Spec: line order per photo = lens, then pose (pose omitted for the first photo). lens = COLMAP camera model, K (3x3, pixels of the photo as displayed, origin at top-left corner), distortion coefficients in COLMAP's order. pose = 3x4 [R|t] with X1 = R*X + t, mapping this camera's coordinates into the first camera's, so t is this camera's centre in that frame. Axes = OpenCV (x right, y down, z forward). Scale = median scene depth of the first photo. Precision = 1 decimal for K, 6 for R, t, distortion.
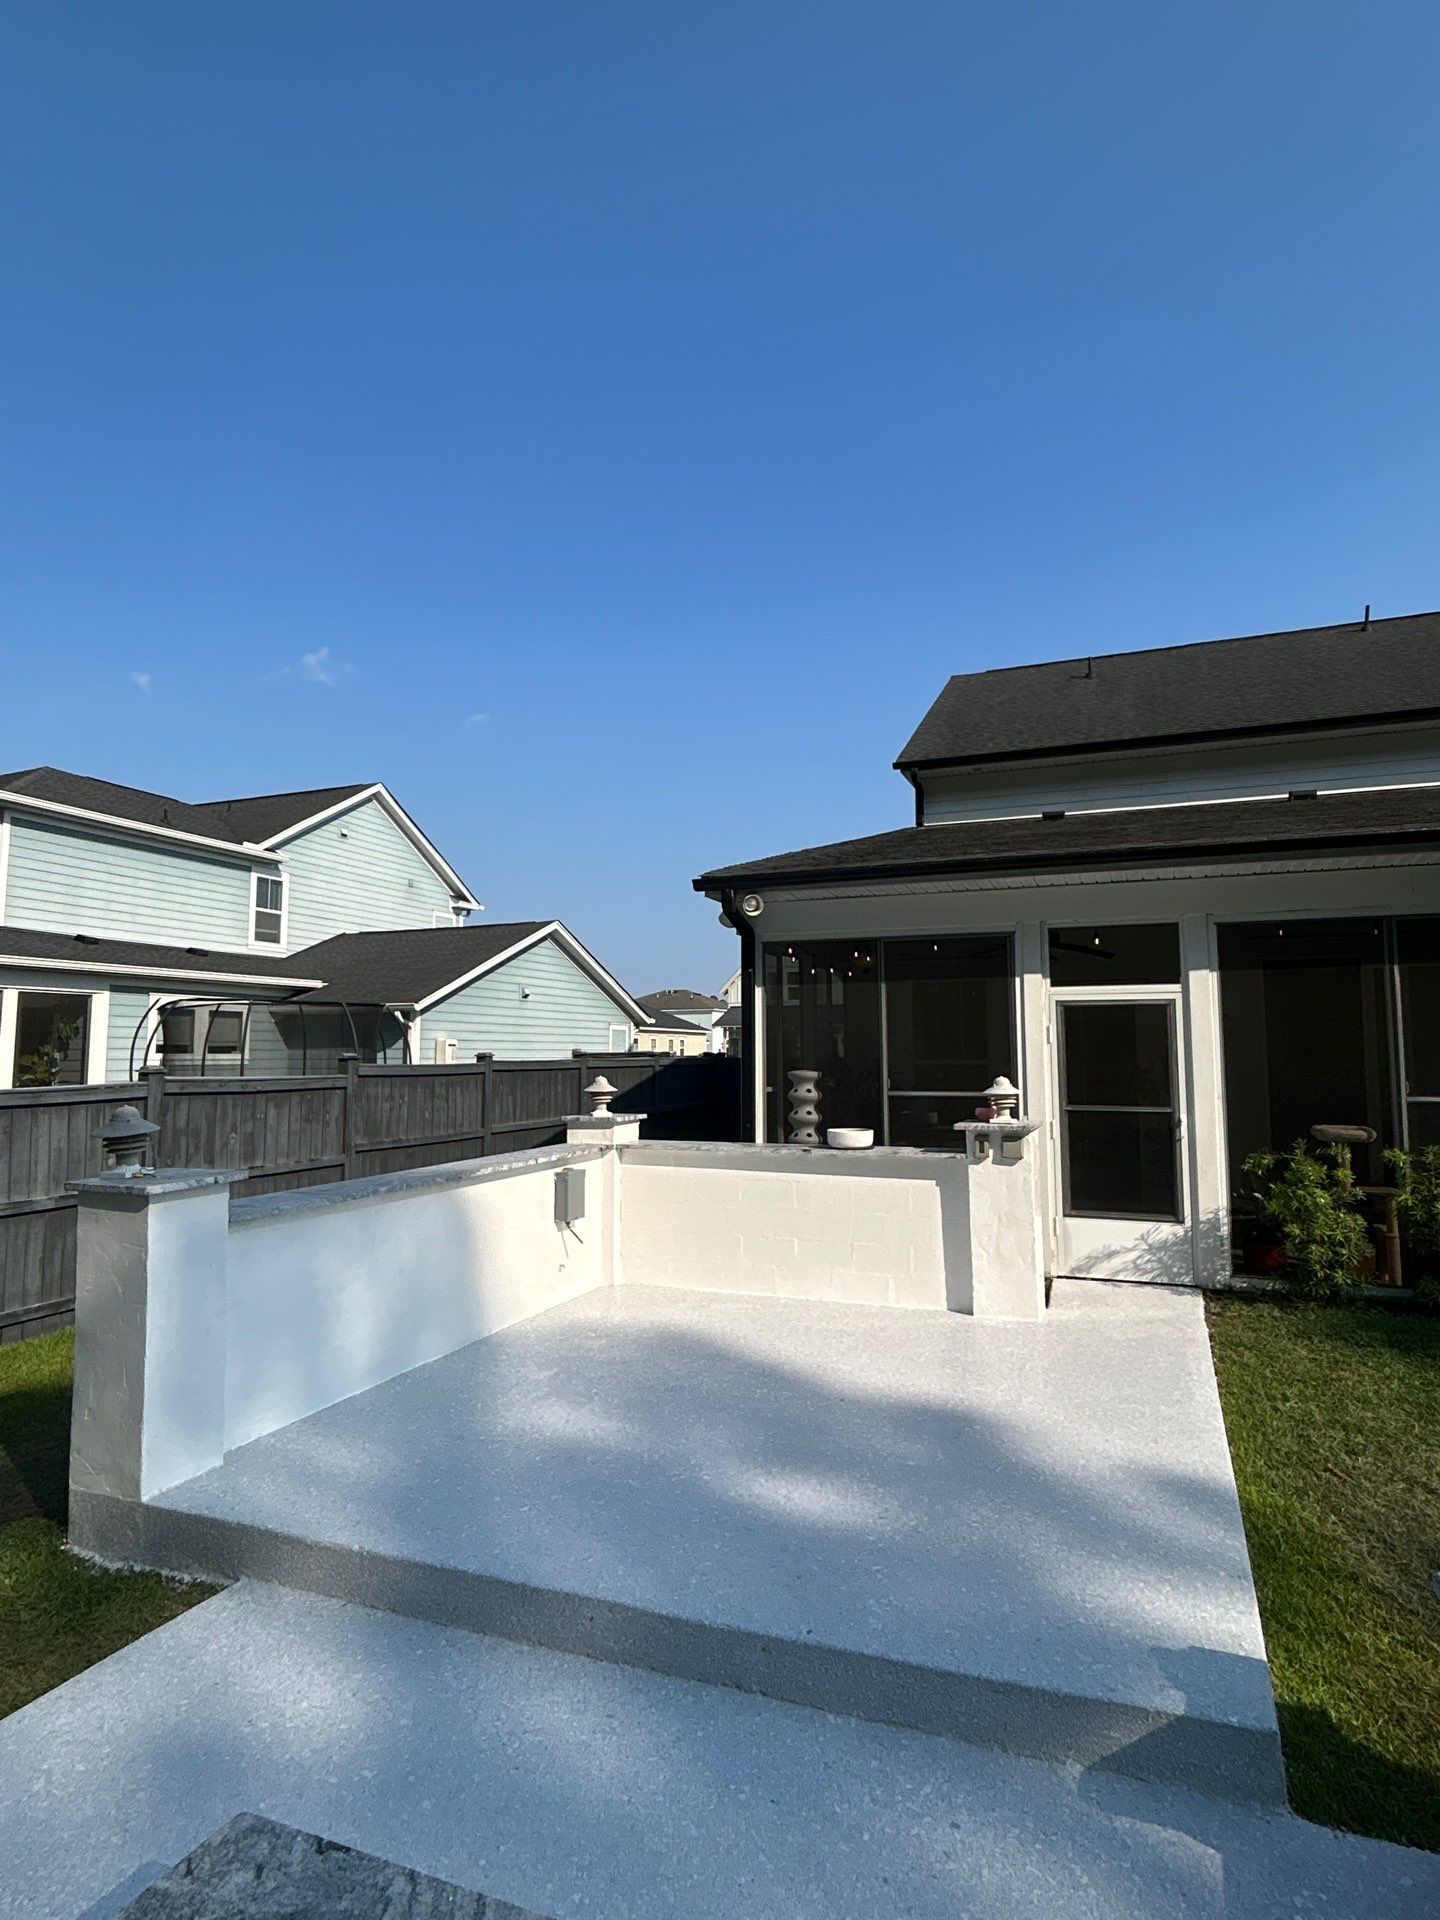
lens RADIAL K [[1078.1, 0, 720.0], [0, 1078.1, 960.0], [0, 0, 1]] dist [-0.008279, 0.008723]
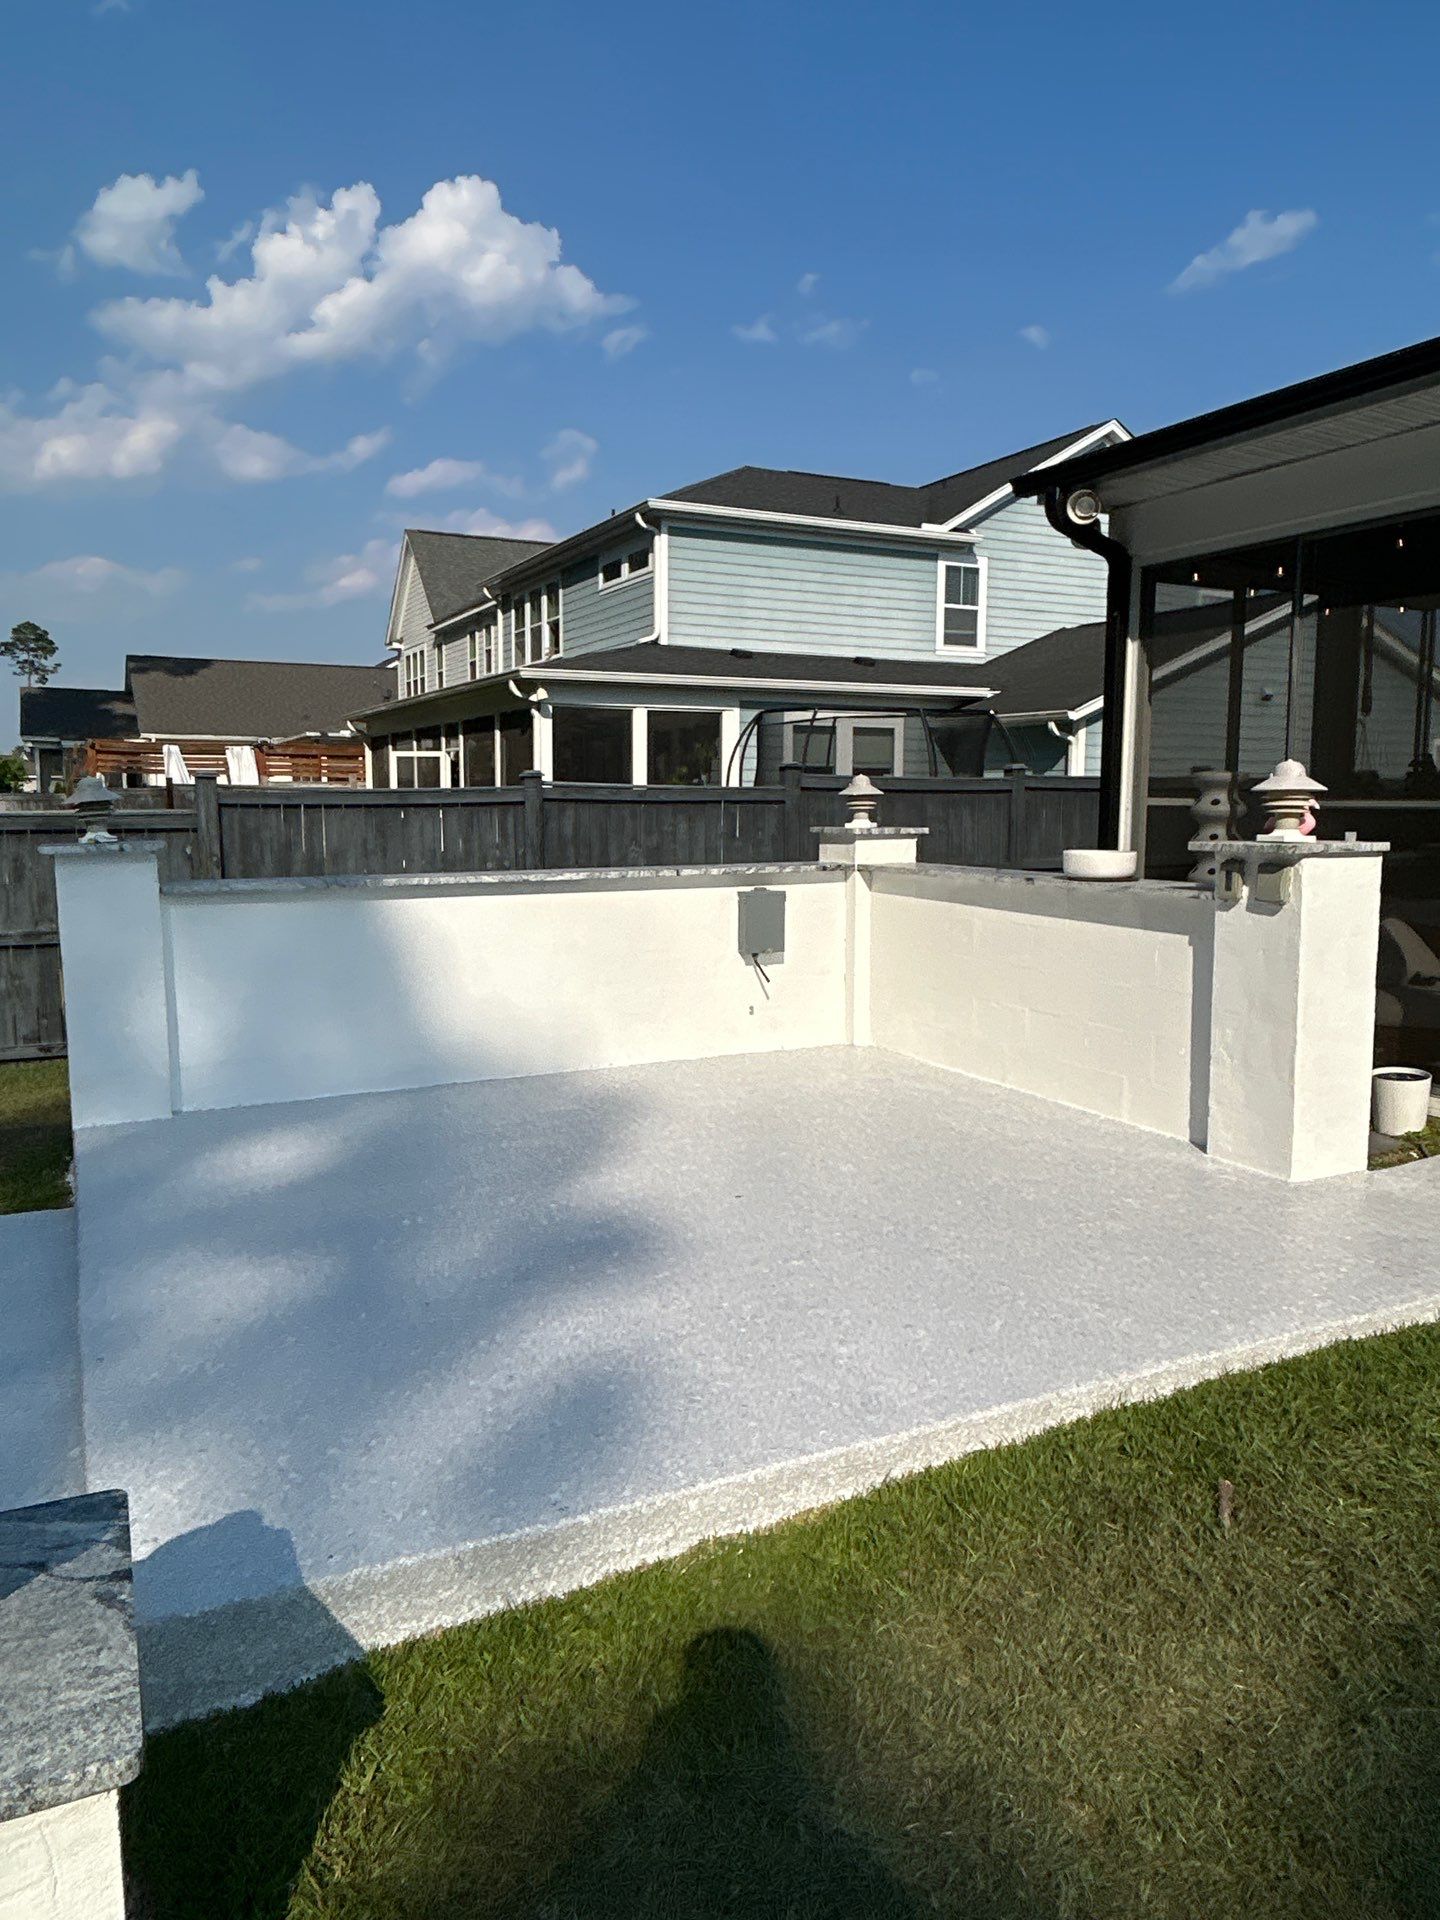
lens RADIAL K [[1338.6, 0, 720.0], [0, 1338.6, 960.0], [0, 0, 1]] dist [0.007842, 0.003389]
pose [[0.750399, 0.086229, -0.655336, 0.433950], [0.051245, 0.980880, 0.187743, 0.054987], [0.658995, -0.174465, 0.731633, 0.237507]]
